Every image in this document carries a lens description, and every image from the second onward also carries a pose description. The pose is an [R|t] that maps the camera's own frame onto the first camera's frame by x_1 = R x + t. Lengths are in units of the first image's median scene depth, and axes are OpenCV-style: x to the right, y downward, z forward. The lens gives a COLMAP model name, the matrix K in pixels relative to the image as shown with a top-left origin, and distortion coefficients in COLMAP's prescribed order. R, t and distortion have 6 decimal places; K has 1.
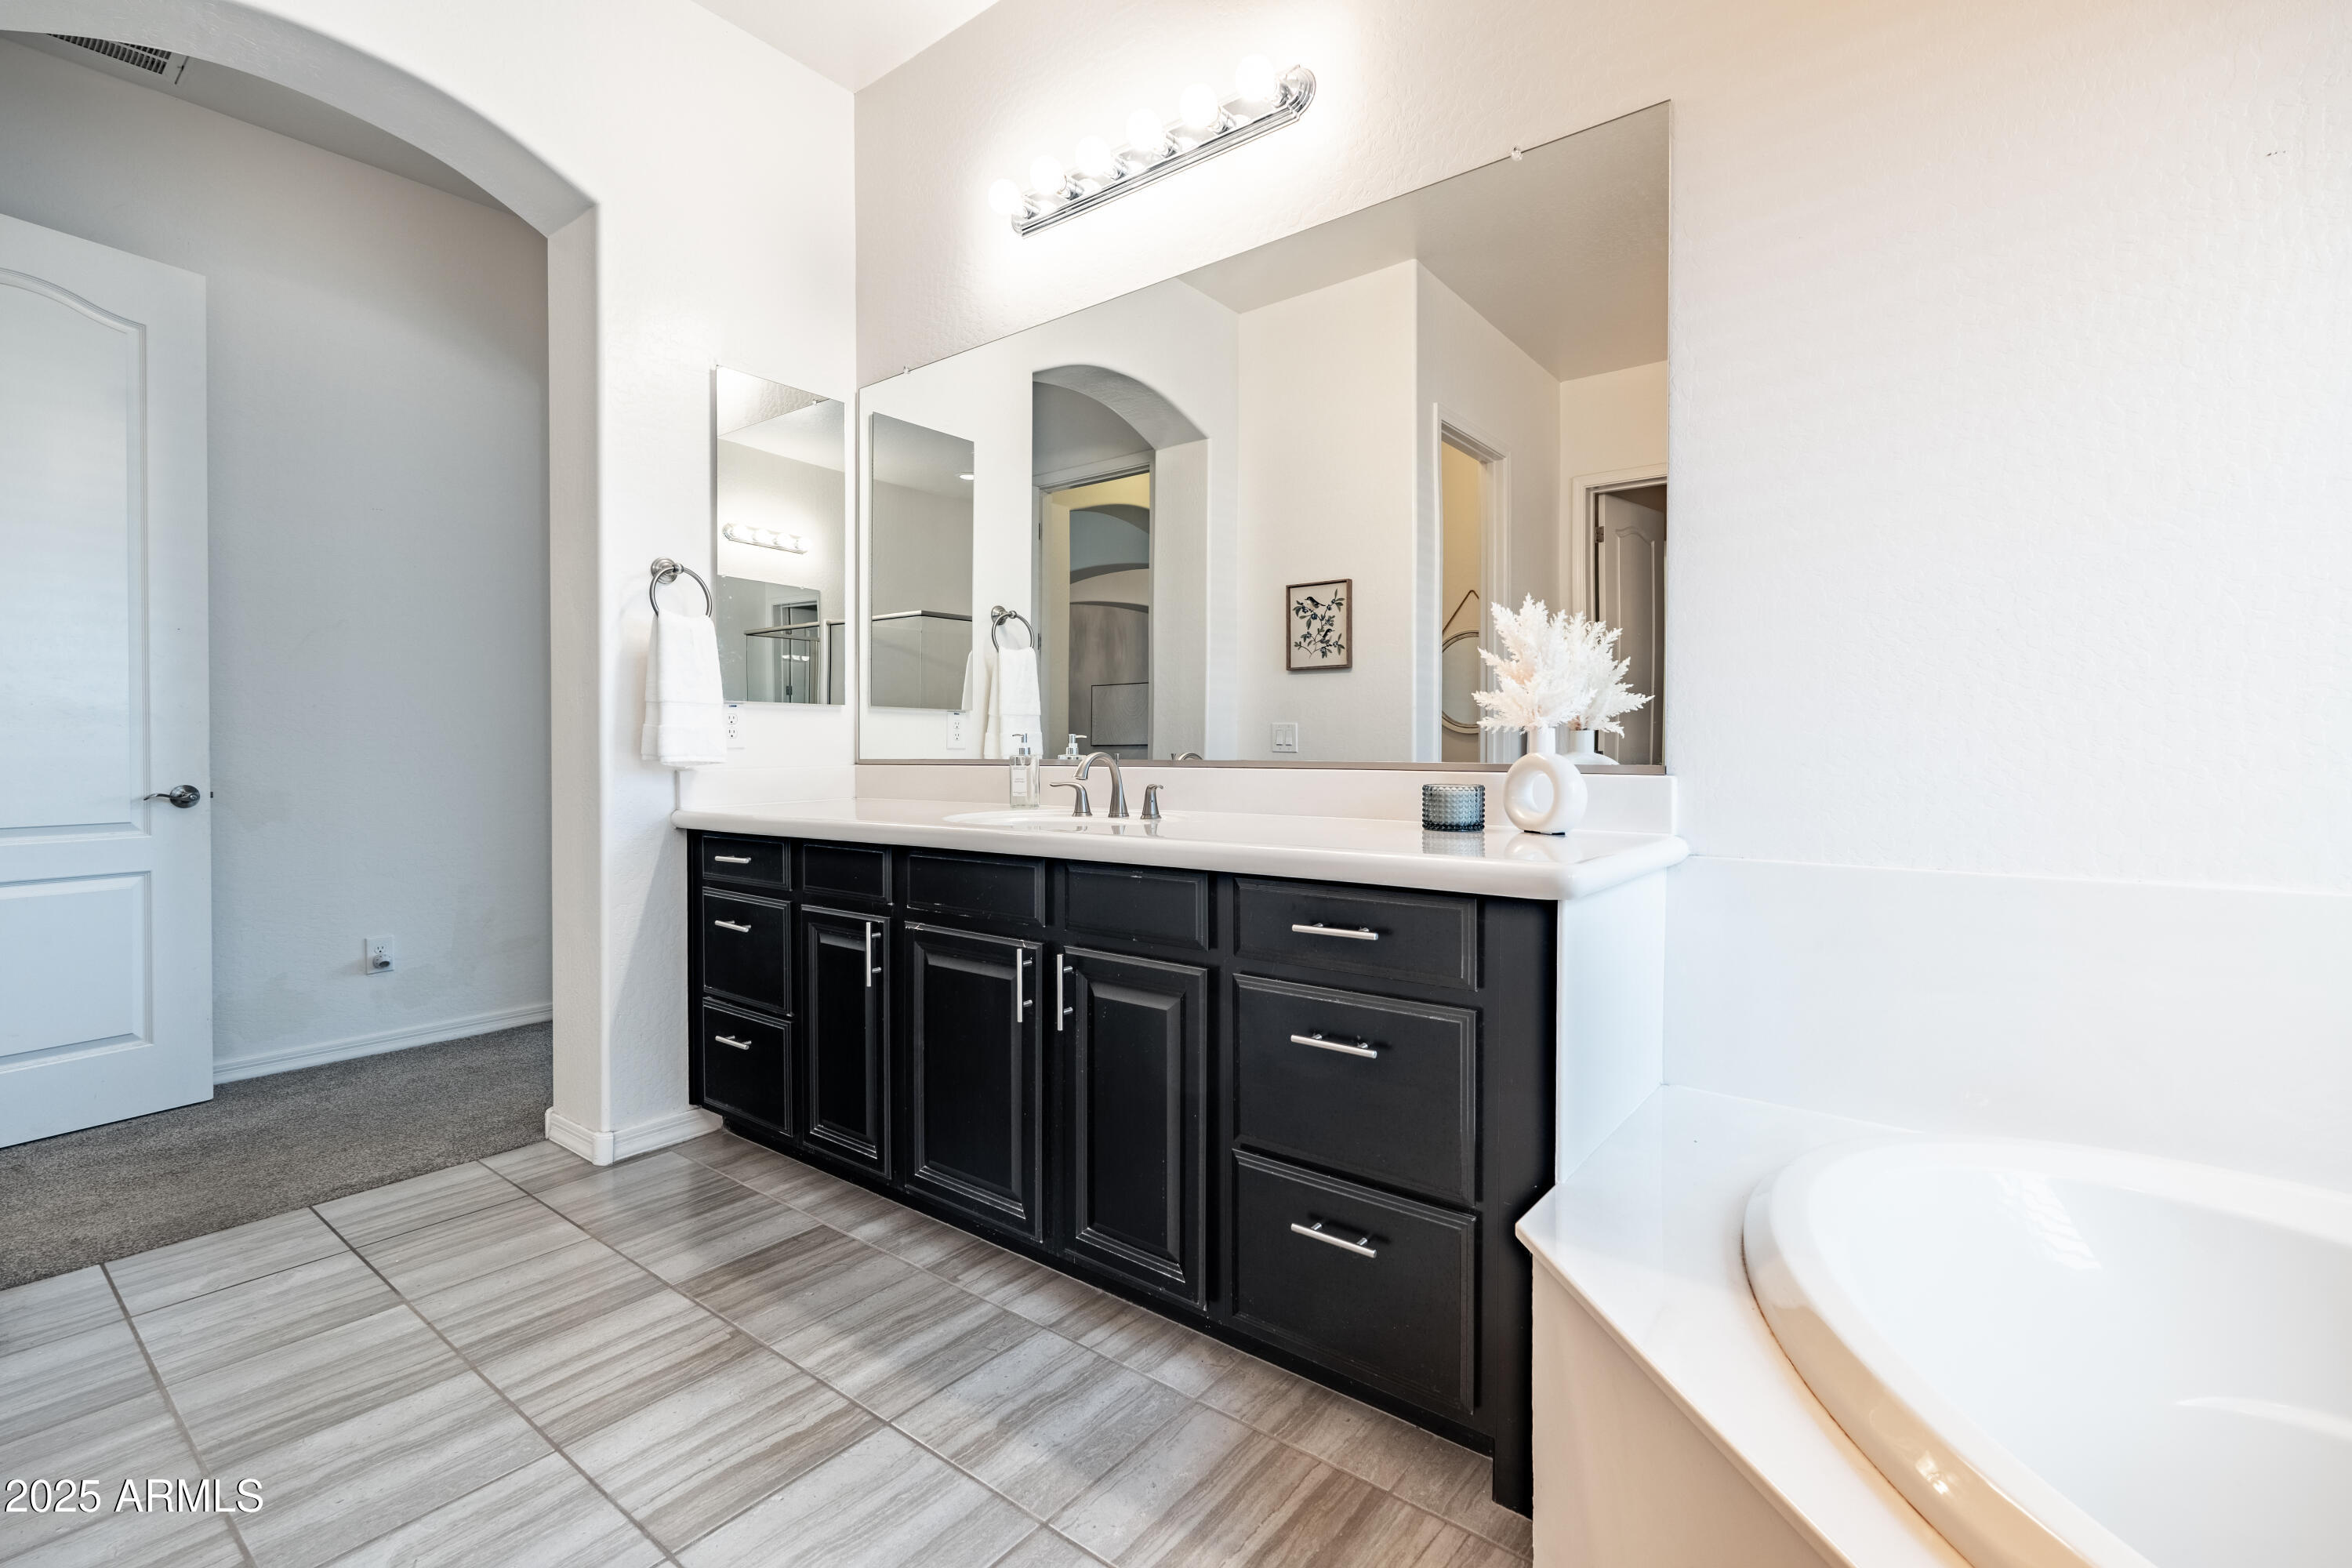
lens RADIAL K [[1047.6, 0, 1164.3], [0, 1047.6, 761.8], [0, 0, 1]] dist [-0.000008, 0.000128]
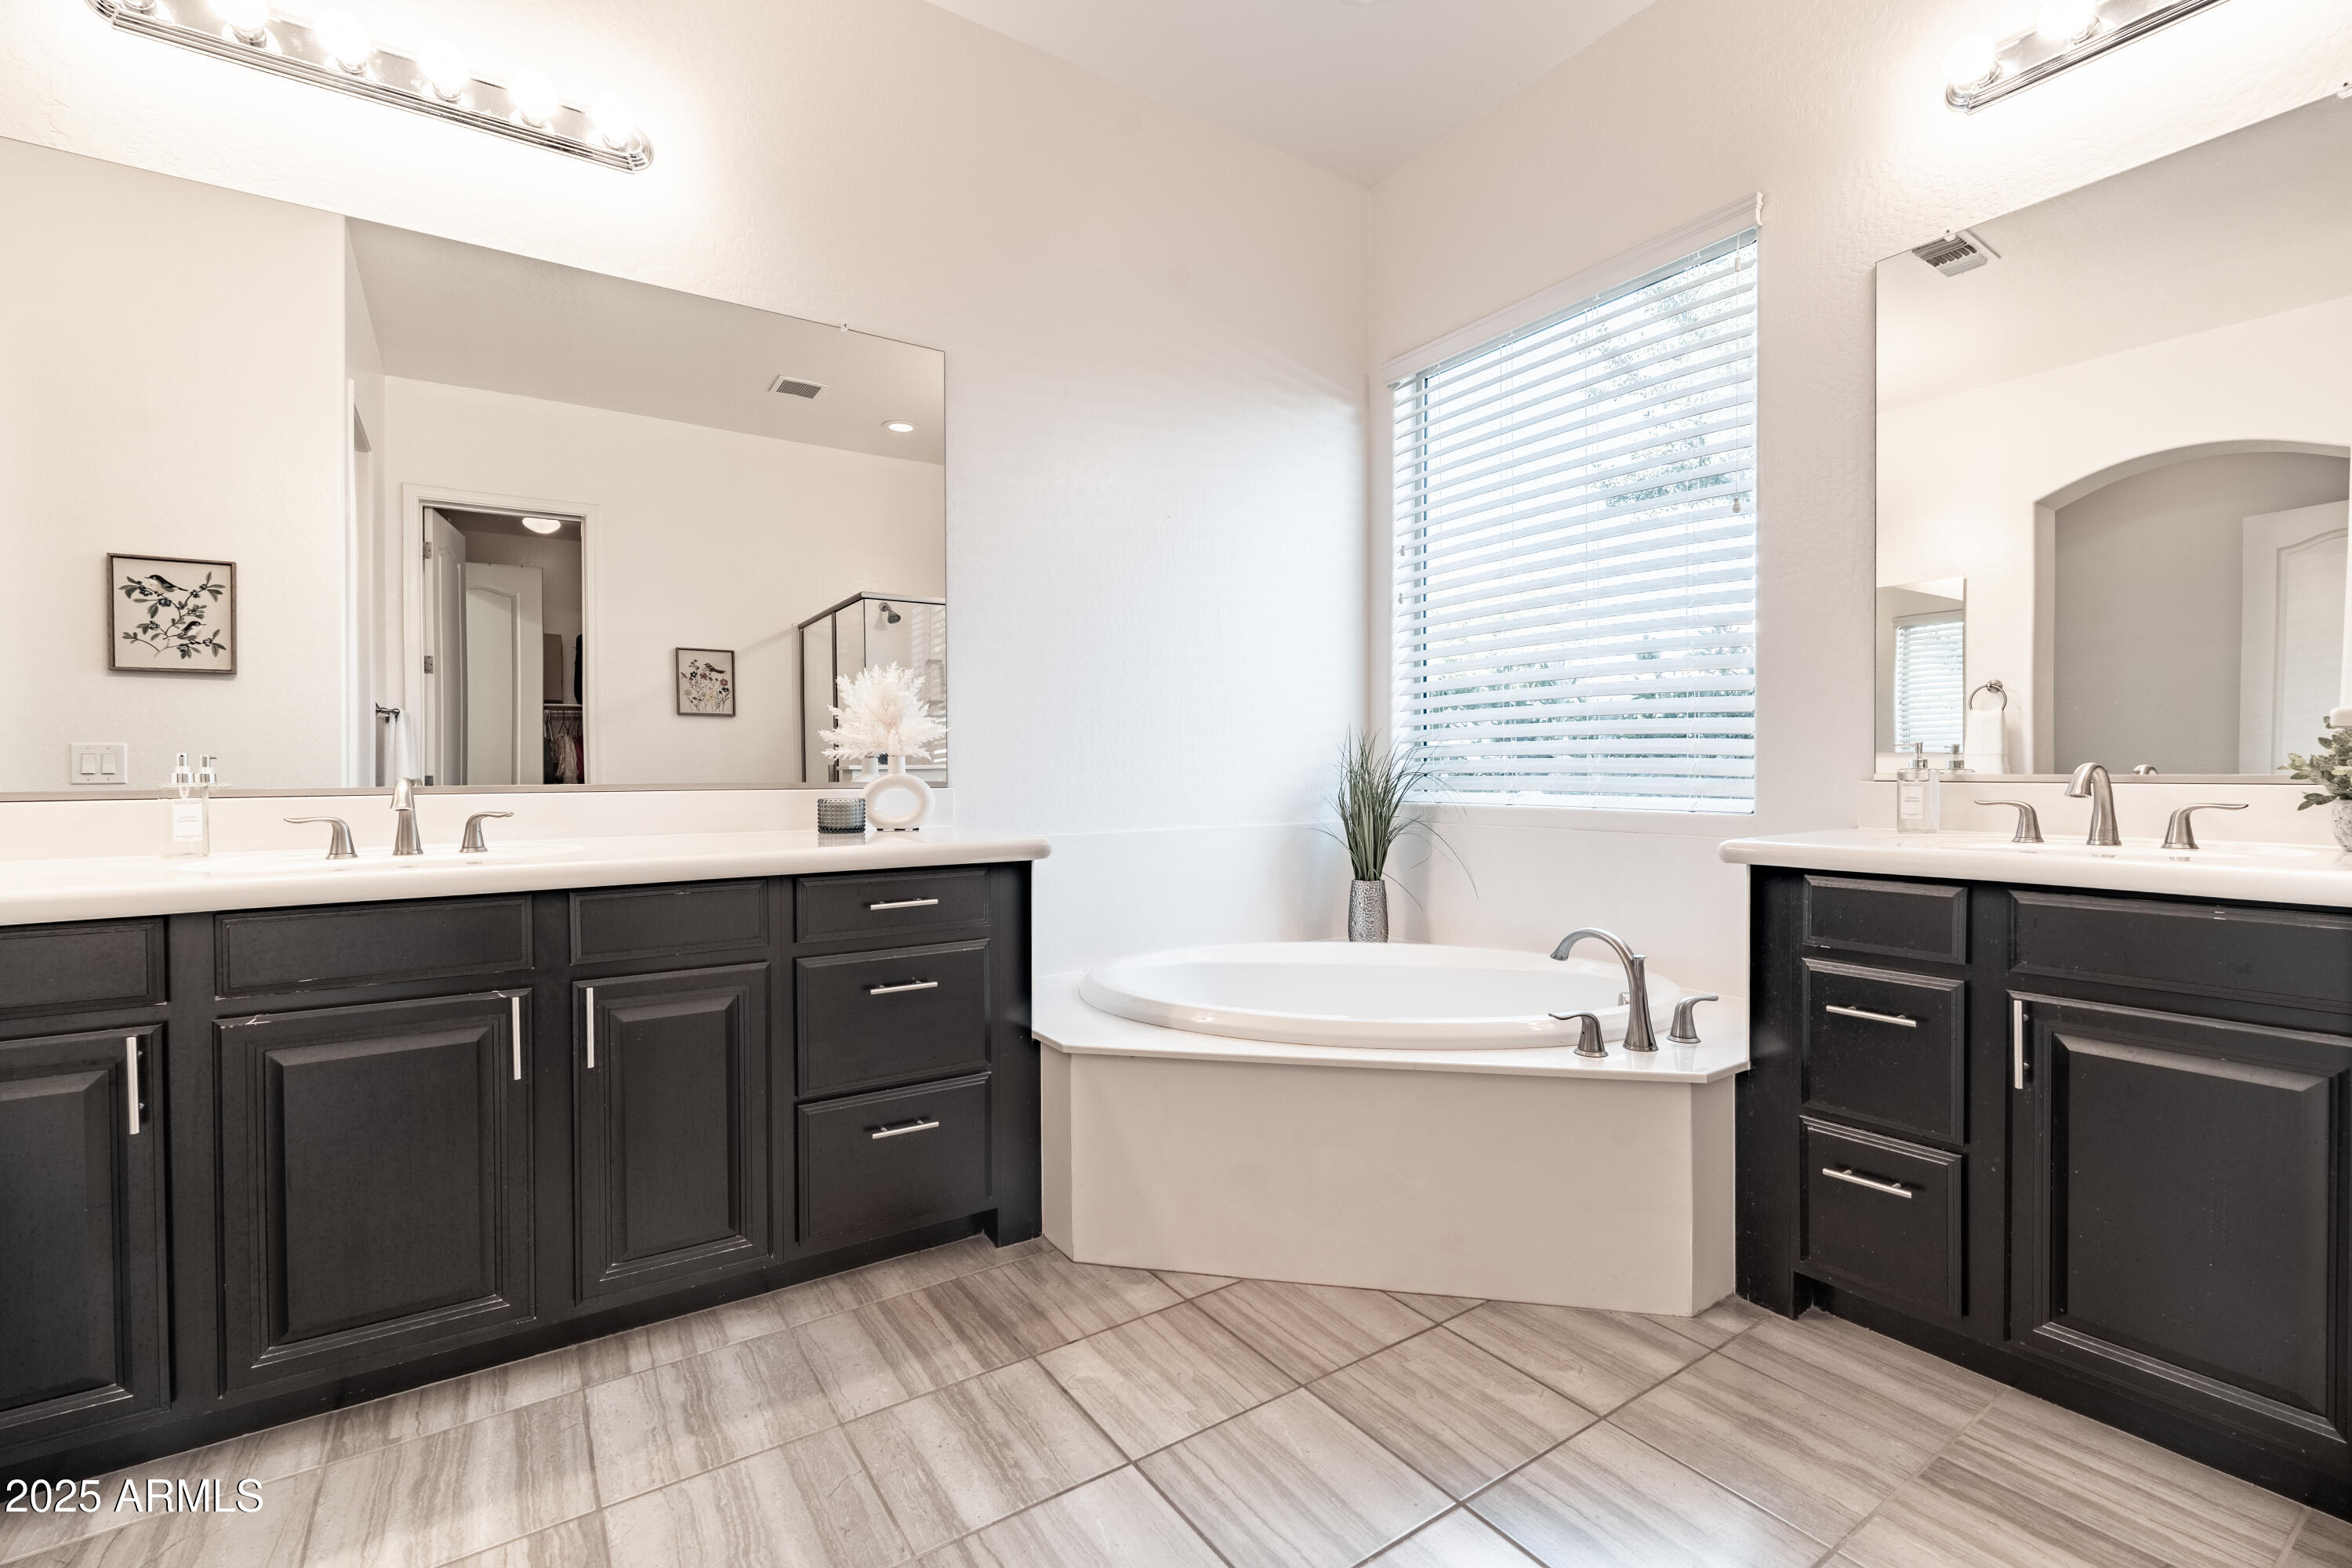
lens RADIAL K [[1047.6, 0, 1157.3], [0, 1047.6, 778.2], [0, 0, 1]] dist [-0.000008, 0.000128]
pose [[0.318311, -0.014527, 0.947875, -0.726486], [0.022755, 0.999712, 0.007681, -0.002831], [-0.947713, 0.019124, 0.318550, 0.175184]]
